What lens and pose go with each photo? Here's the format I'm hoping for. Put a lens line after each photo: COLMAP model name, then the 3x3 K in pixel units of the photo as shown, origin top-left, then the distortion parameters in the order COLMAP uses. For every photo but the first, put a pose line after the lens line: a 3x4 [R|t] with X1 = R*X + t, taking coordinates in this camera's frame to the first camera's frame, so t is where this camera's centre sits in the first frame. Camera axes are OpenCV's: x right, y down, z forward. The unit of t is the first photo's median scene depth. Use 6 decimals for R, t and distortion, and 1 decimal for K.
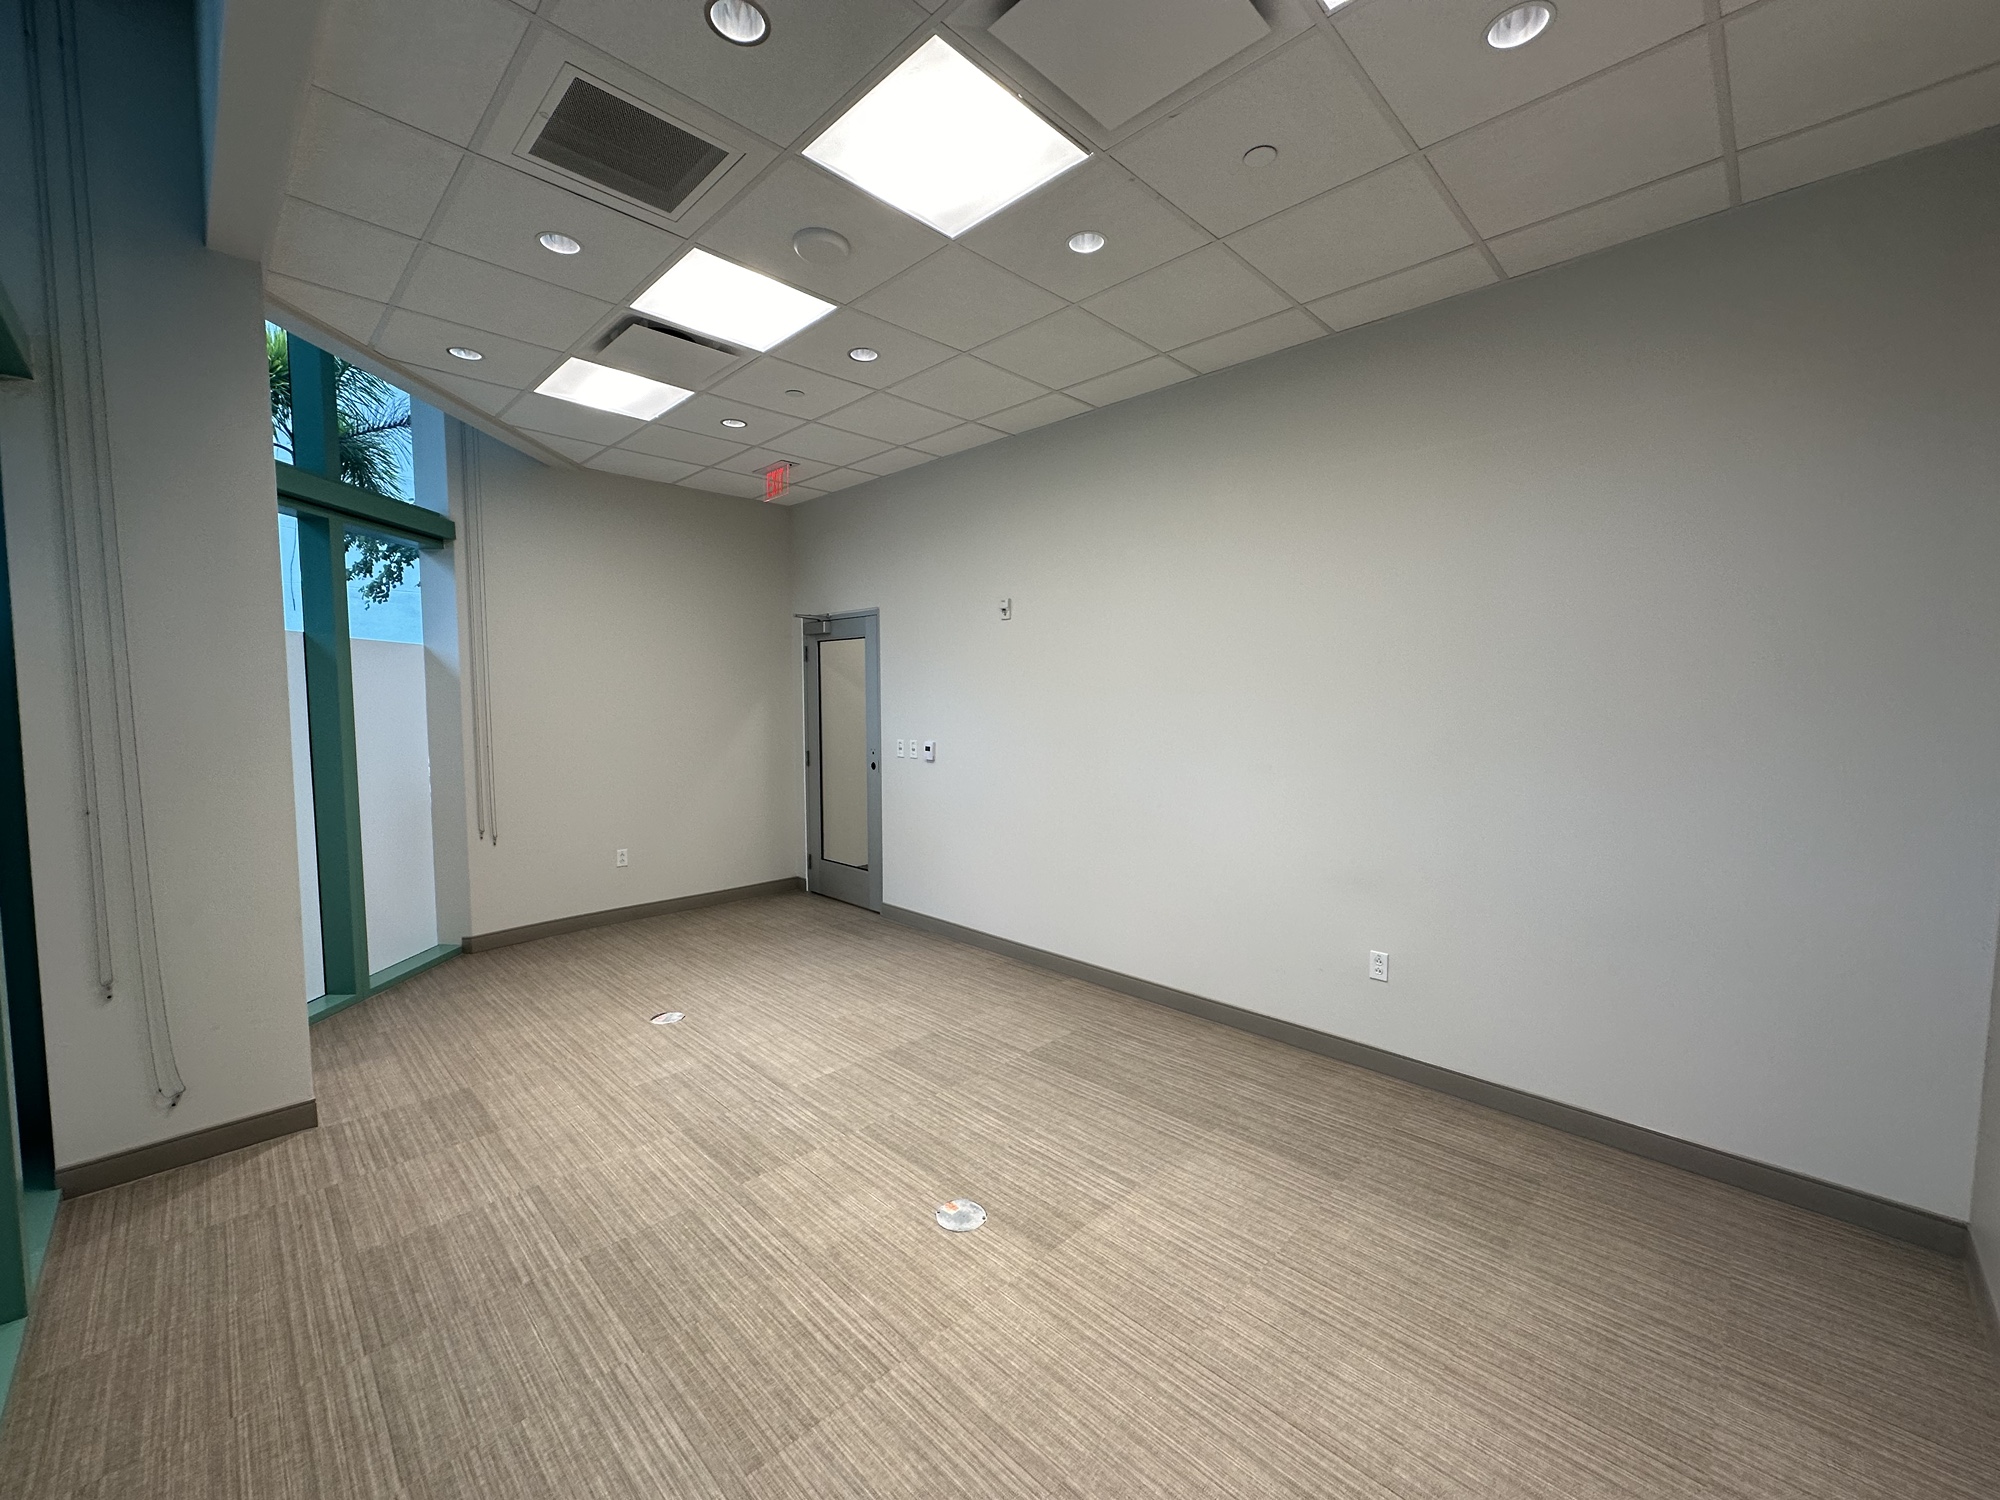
lens RADIAL K [[797.1, 0, 992.1], [0, 797.1, 745.7], [0, 0, 1]] dist [-0.001182, 0.000725]
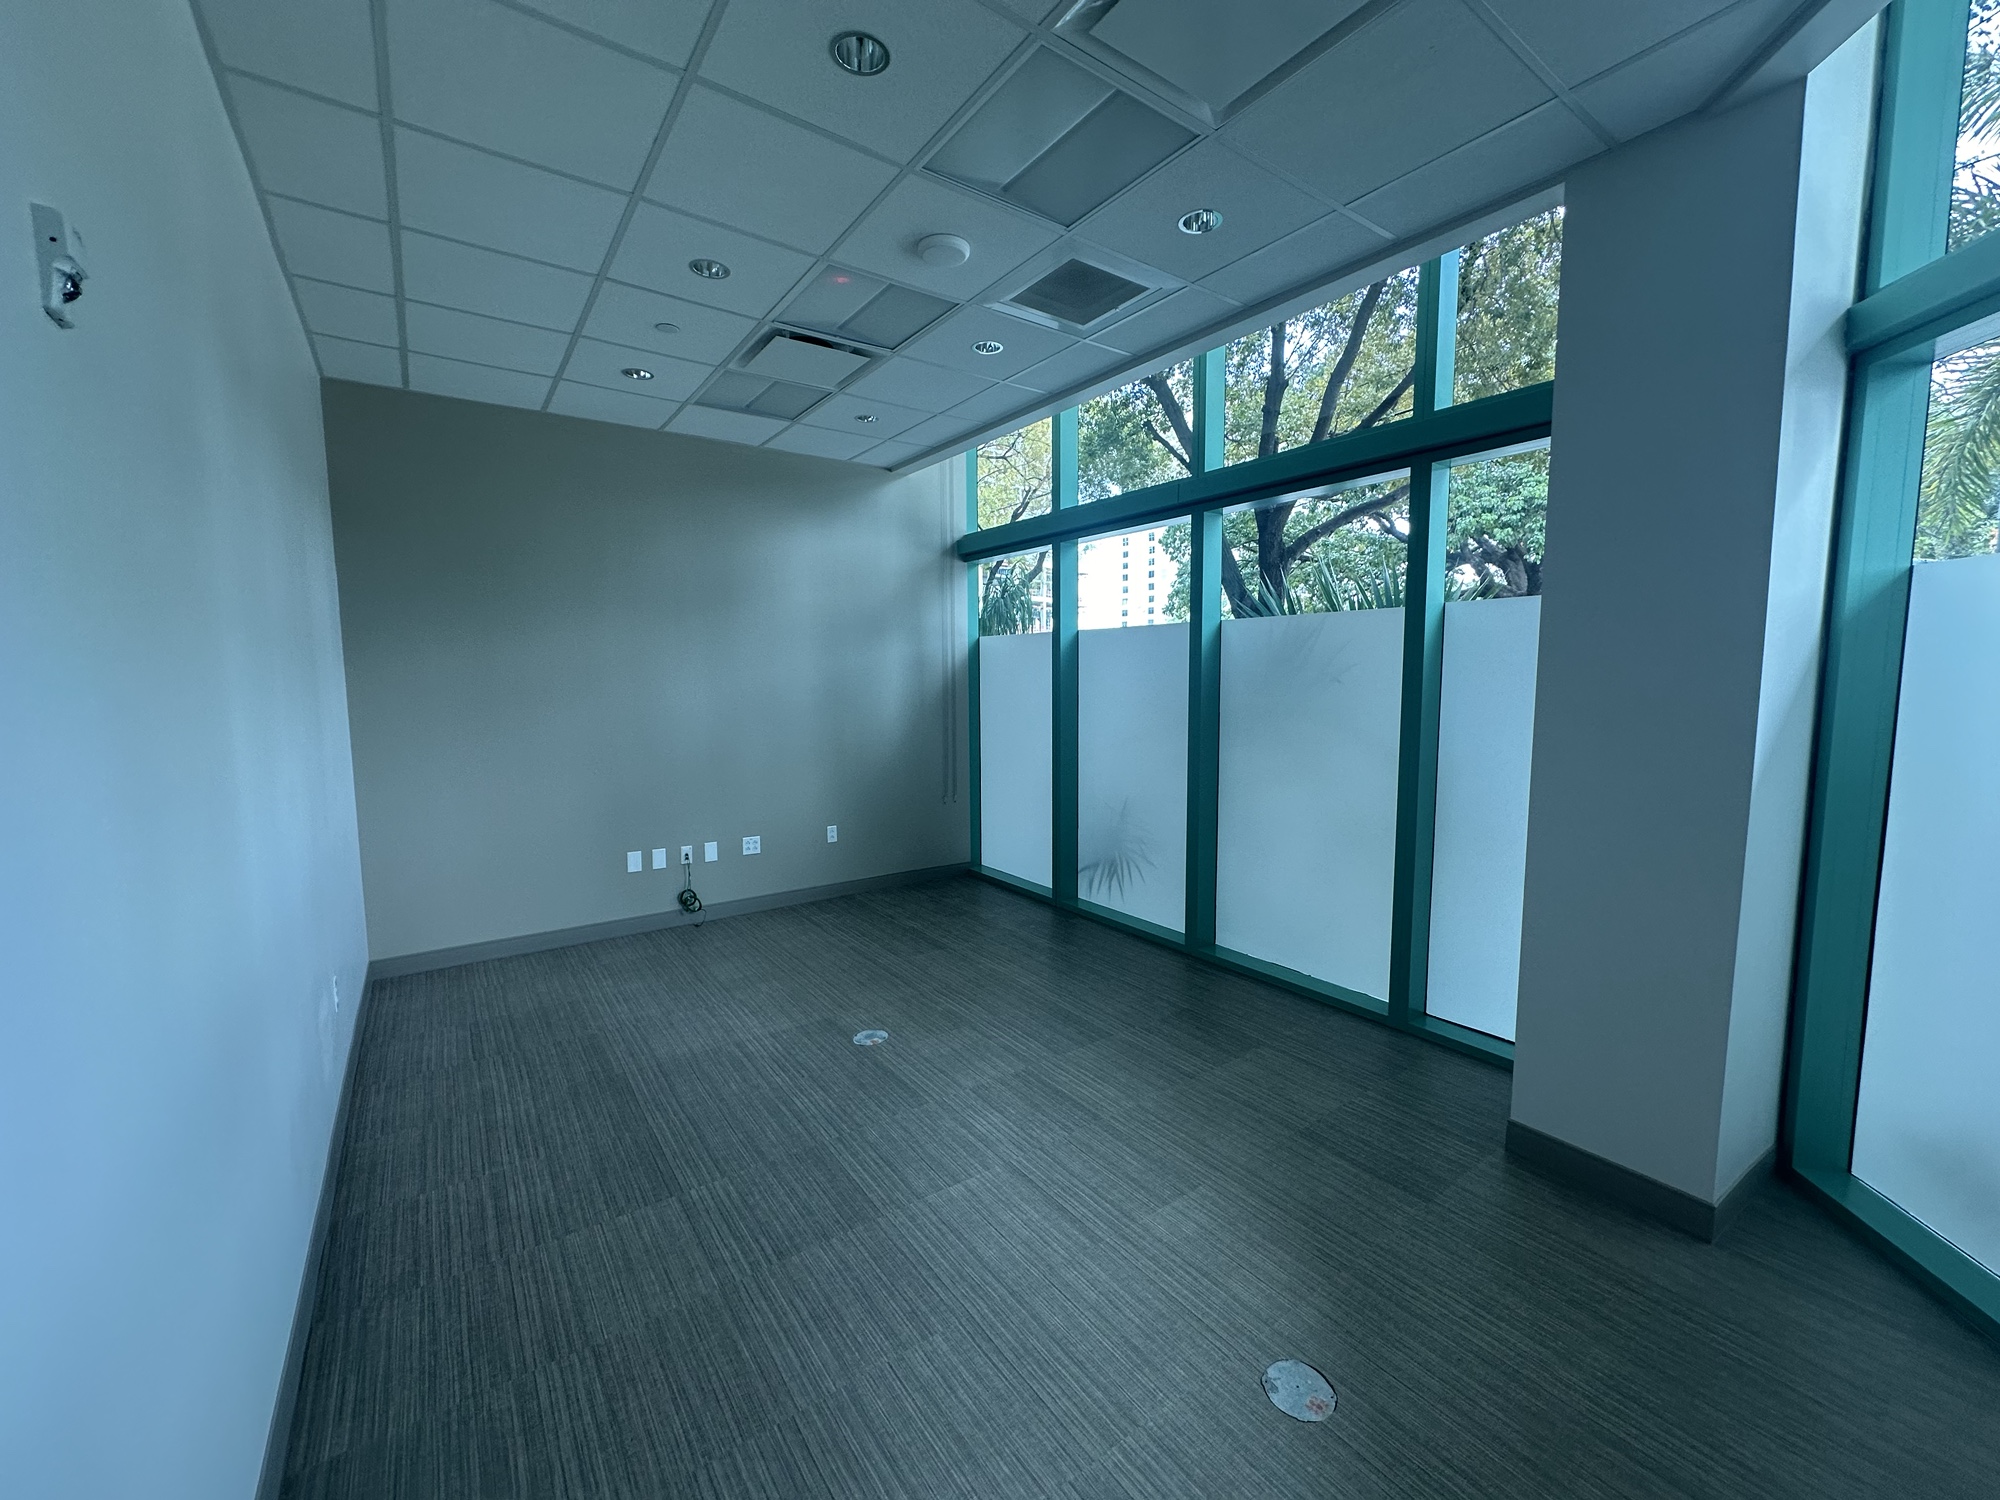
lens RADIAL K [[797.1, 0, 999.6], [0, 797.1, 748.3], [0, 0, 1]] dist [-0.001182, 0.000725]
pose [[-0.987108, -0.009219, 0.159789, -0.482137], [0.015706, 0.987942, 0.154025, -0.148029], [-0.159282, 0.154549, -0.975061, 2.220128]]
